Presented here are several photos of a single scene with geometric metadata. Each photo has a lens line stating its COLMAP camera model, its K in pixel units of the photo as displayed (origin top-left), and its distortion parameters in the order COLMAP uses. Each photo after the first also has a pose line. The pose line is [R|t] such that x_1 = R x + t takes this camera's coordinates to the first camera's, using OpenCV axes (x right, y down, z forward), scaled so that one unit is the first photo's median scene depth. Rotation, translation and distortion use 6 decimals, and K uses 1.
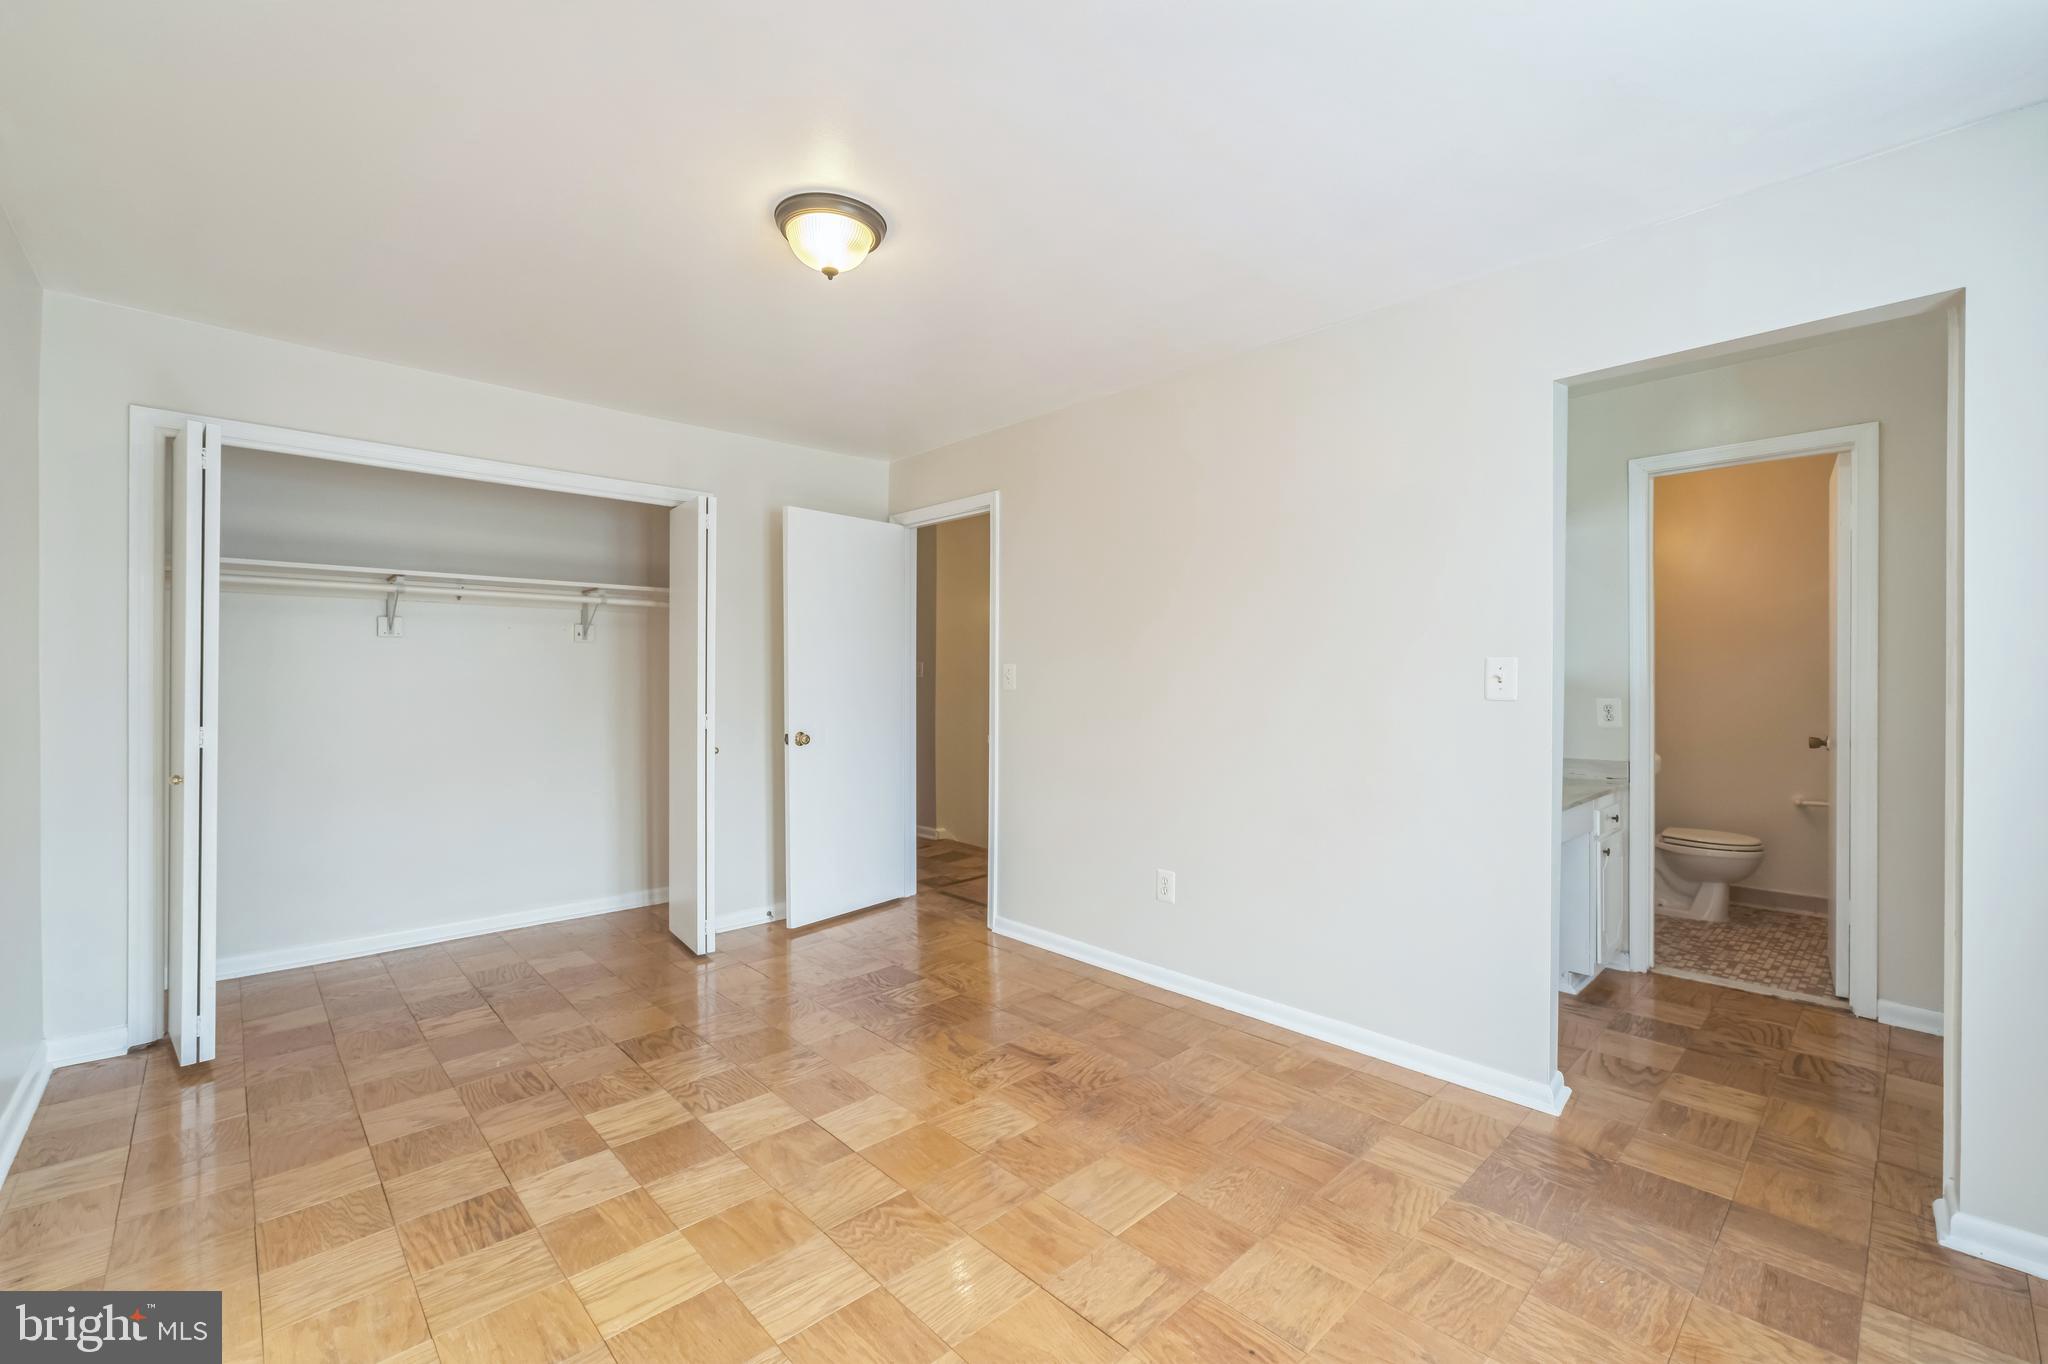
lens RADIAL K [[865.8, 0, 1024.1], [0, 865.8, 674.6], [0, 0, 1]] dist [0.000075, 0.000280]
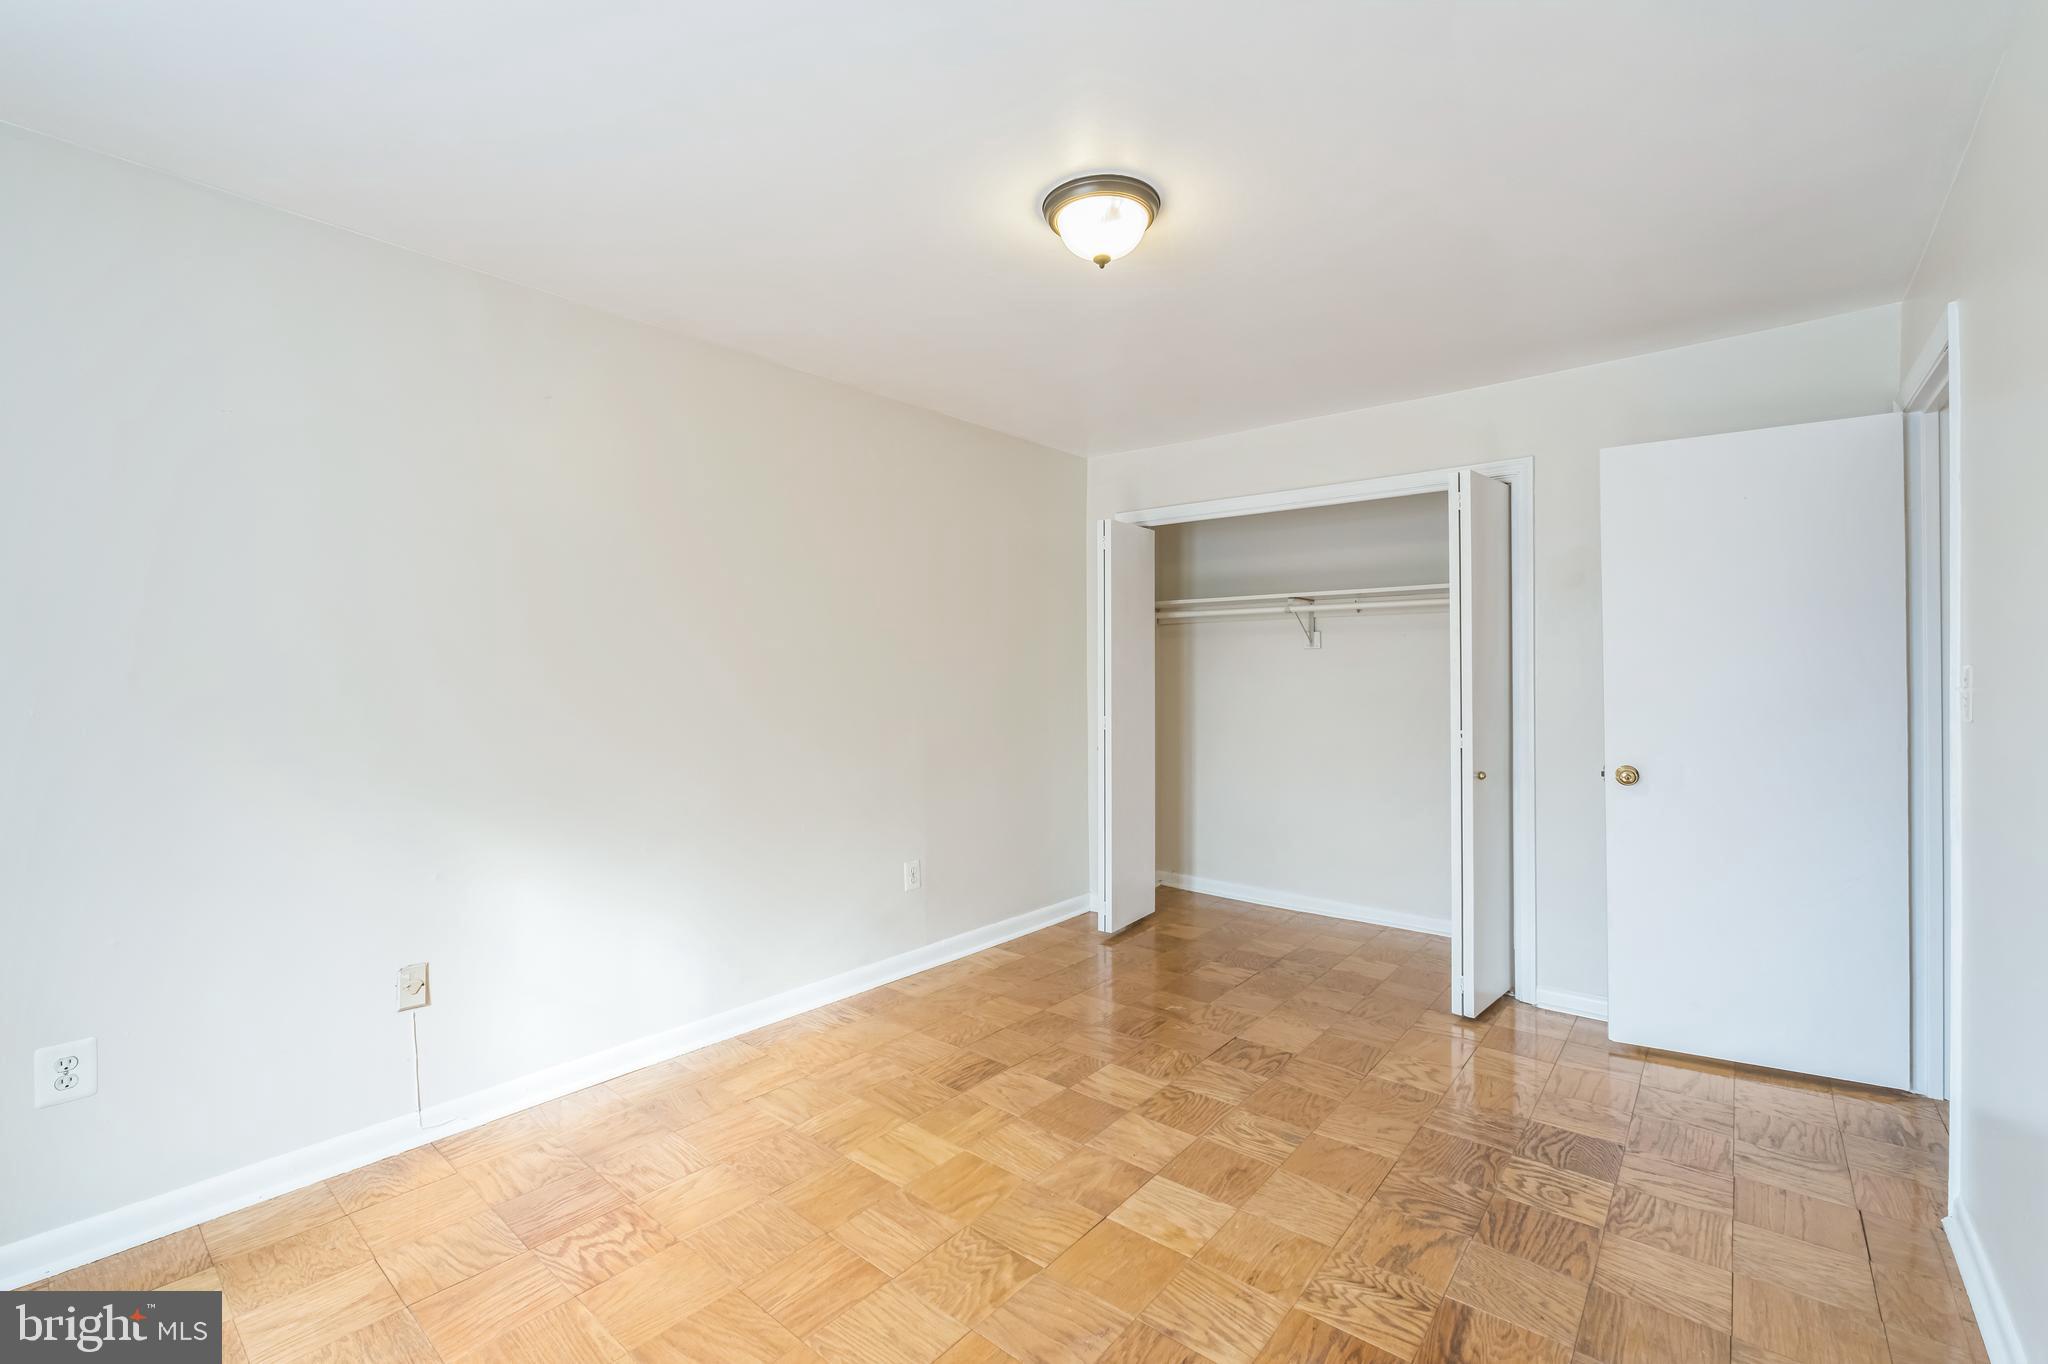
lens RADIAL K [[865.8, 0, 1024.1], [0, 865.8, 674.6], [0, 0, 1]] dist [0.000075, 0.000280]
pose [[0.118891, -0.004085, -0.992899, 0.546977], [0.005299, 0.999980, -0.003480, -0.008810], [0.992893, -0.004848, 0.118910, 0.639053]]
